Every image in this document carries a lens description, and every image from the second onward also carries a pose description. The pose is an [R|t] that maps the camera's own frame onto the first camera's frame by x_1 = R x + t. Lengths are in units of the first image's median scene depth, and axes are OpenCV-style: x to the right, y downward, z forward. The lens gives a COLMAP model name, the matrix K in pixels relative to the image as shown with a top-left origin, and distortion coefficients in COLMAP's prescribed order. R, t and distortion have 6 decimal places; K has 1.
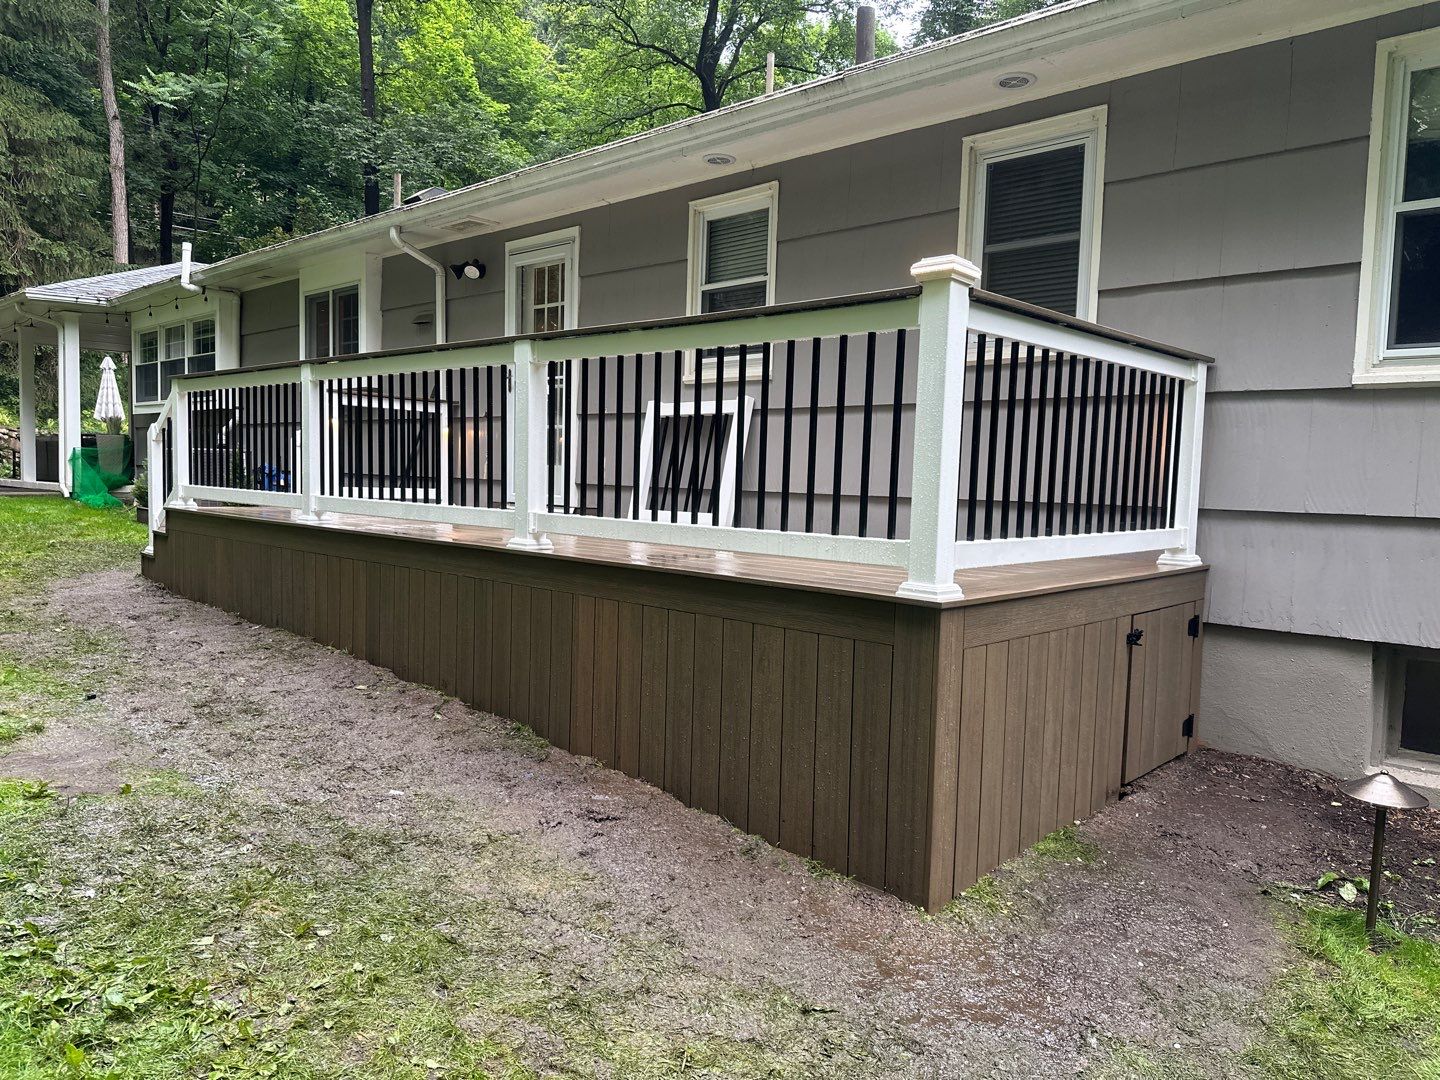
lens RADIAL K [[1010.3, 0, 725.8], [0, 1010.3, 549.7], [0, 0, 1]] dist [0.051746, -0.061303]
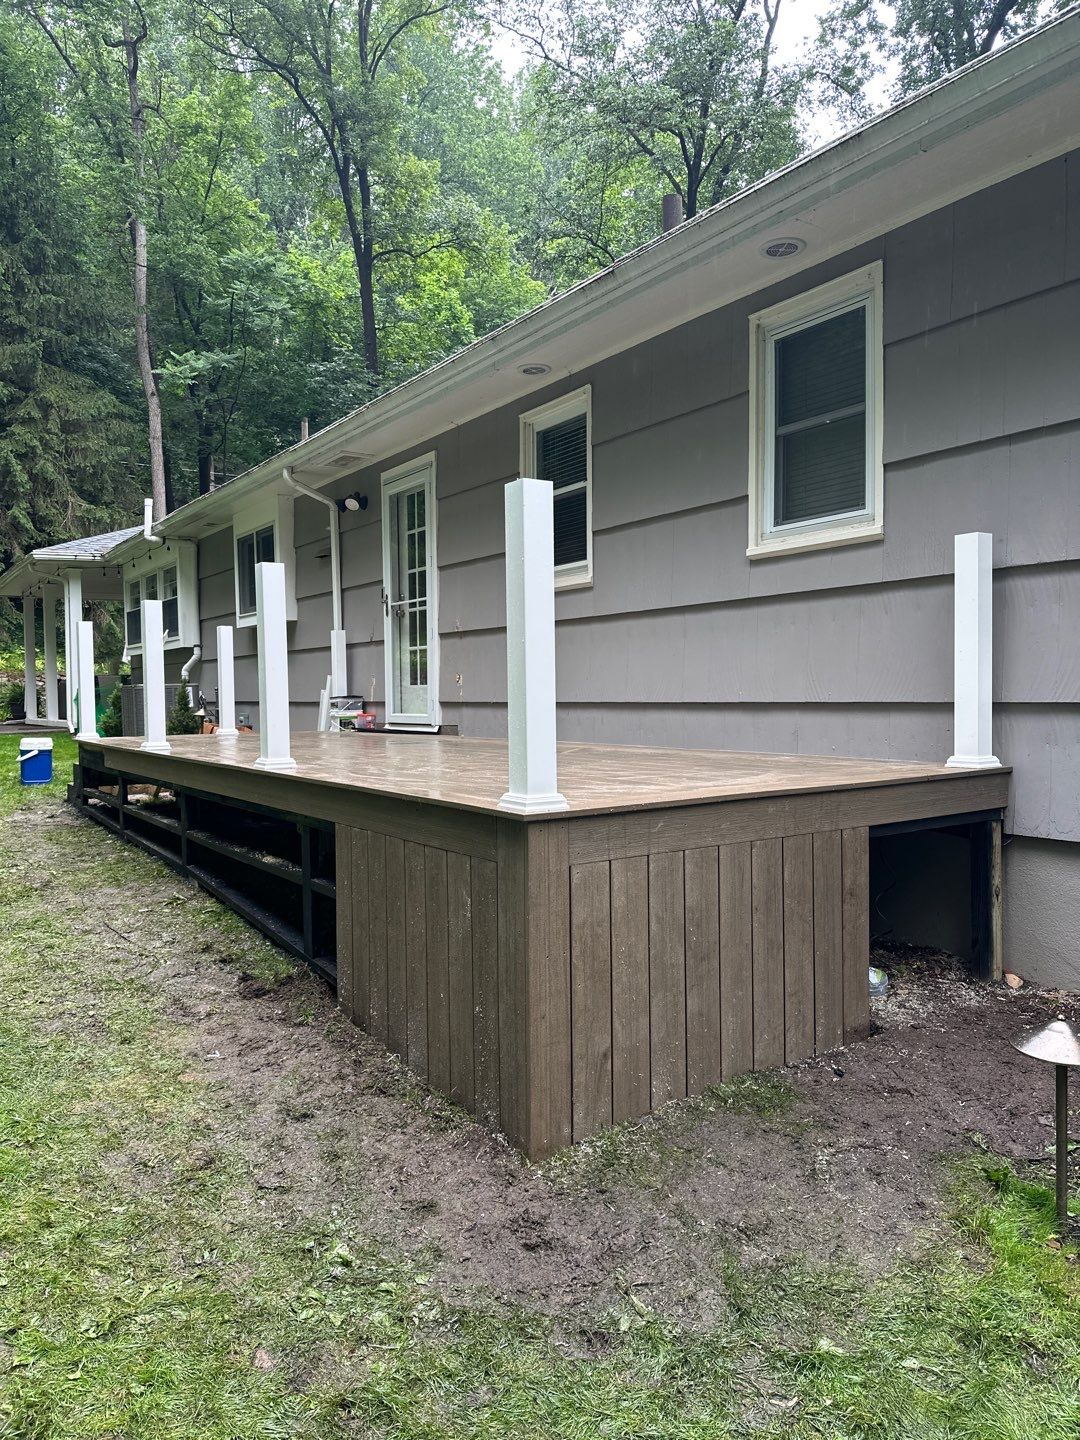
lens RADIAL K [[1002.1, 0, 533.9], [0, 1002.1, 728.3], [0, 0, 1]] dist [0.092276, -0.110223]
pose [[0.974757, -0.033786, -0.220696, 0.187120], [0.025282, 0.998829, -0.041246, 0.005128], [0.221831, 0.034625, 0.974470, 0.049431]]
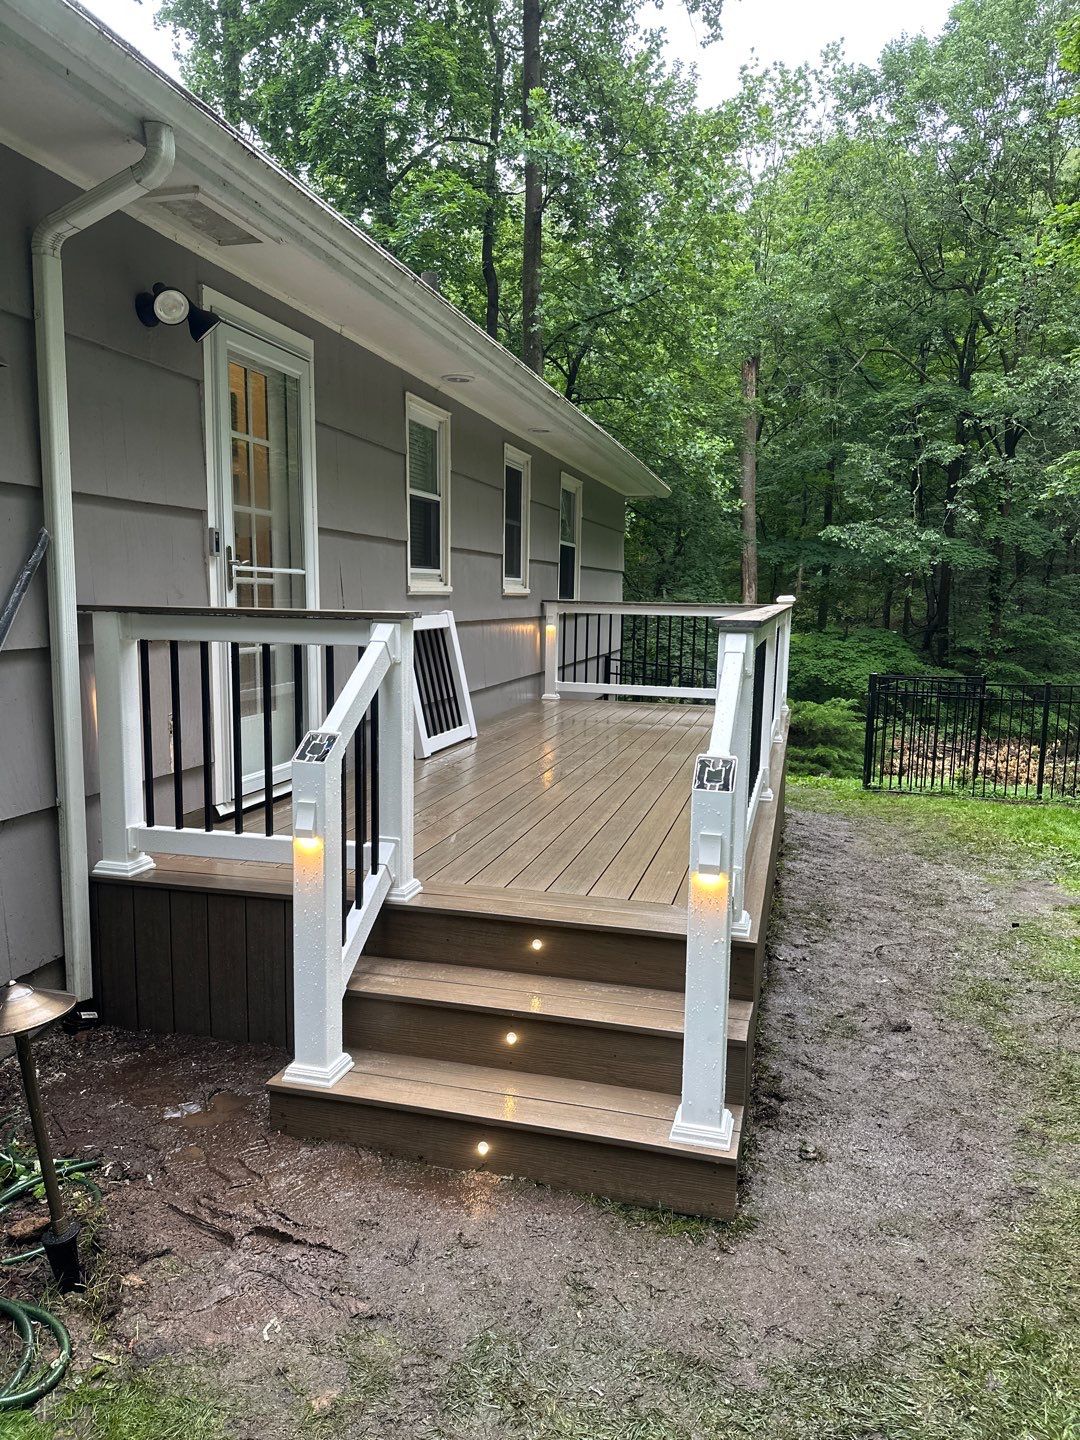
lens RADIAL K [[1002.1, 0, 533.9], [0, 1002.1, 728.3], [0, 0, 1]] dist [0.092276, -0.110223]
pose [[-0.467376, -0.156099, 0.870168, -0.910954], [0.032073, 0.980646, 0.193143, -0.221521], [-0.883477, 0.118179, -0.453324, 1.346341]]
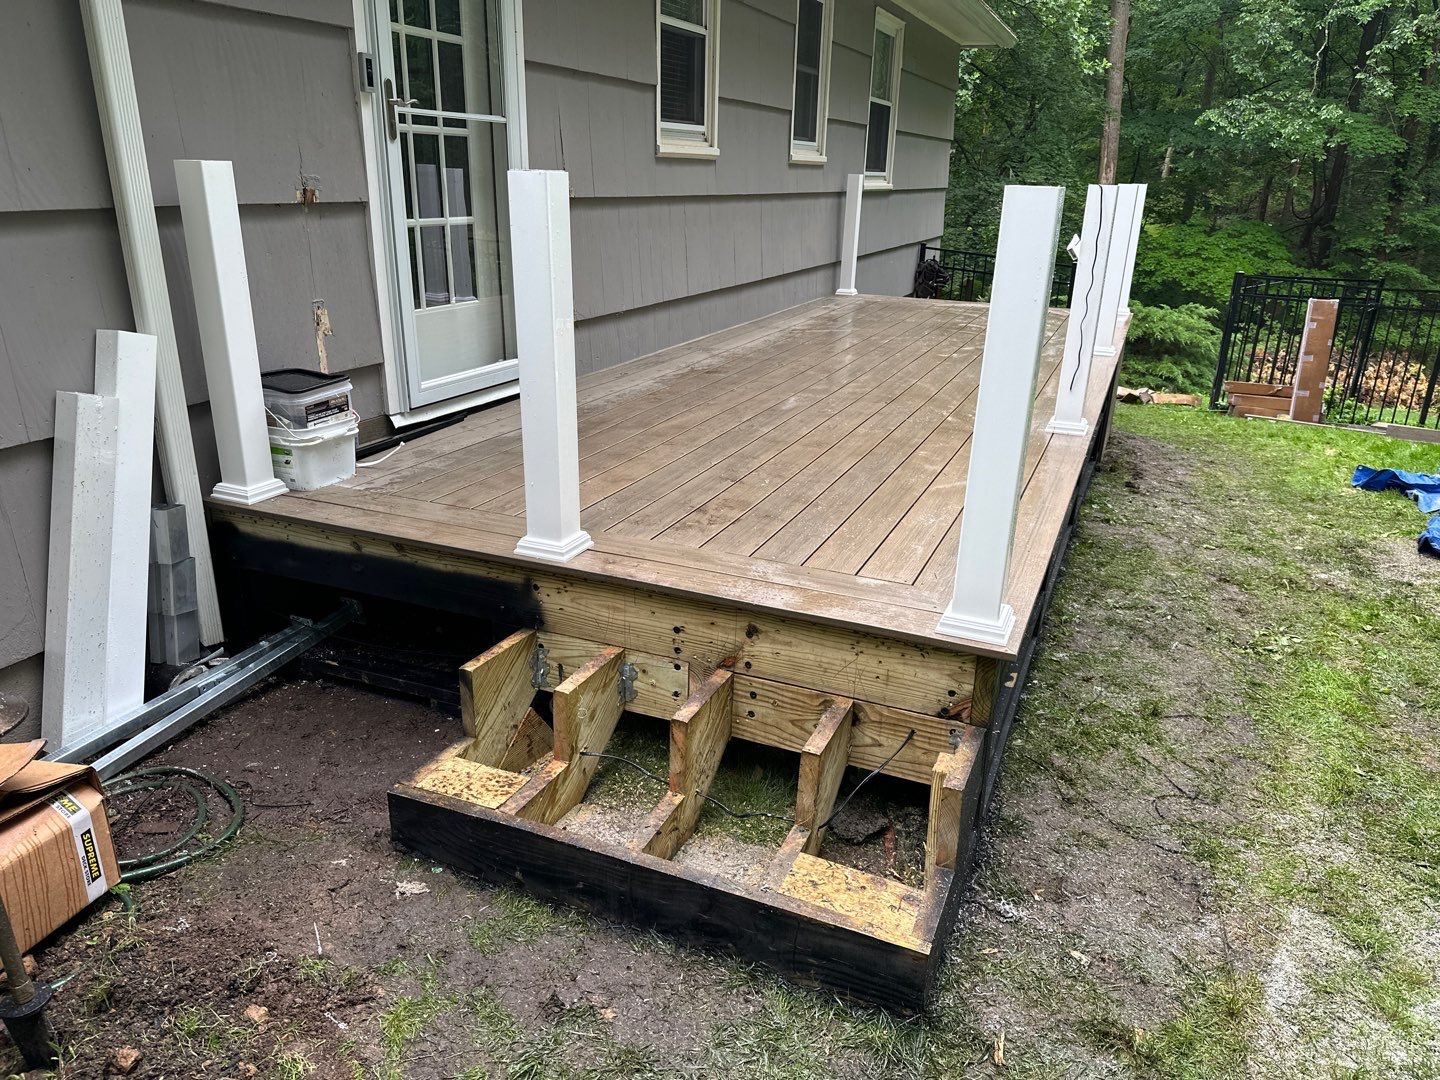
lens RADIAL K [[1009.9, 0, 720.8], [0, 1009.9, 560.3], [0, 0, 1]] dist [-0.007309, -0.000862]
pose [[-0.342052, -0.374719, 0.861734, -0.816082], [0.031518, 0.911959, 0.409069, -0.199167], [-0.939152, 0.167083, -0.300127, 1.248908]]
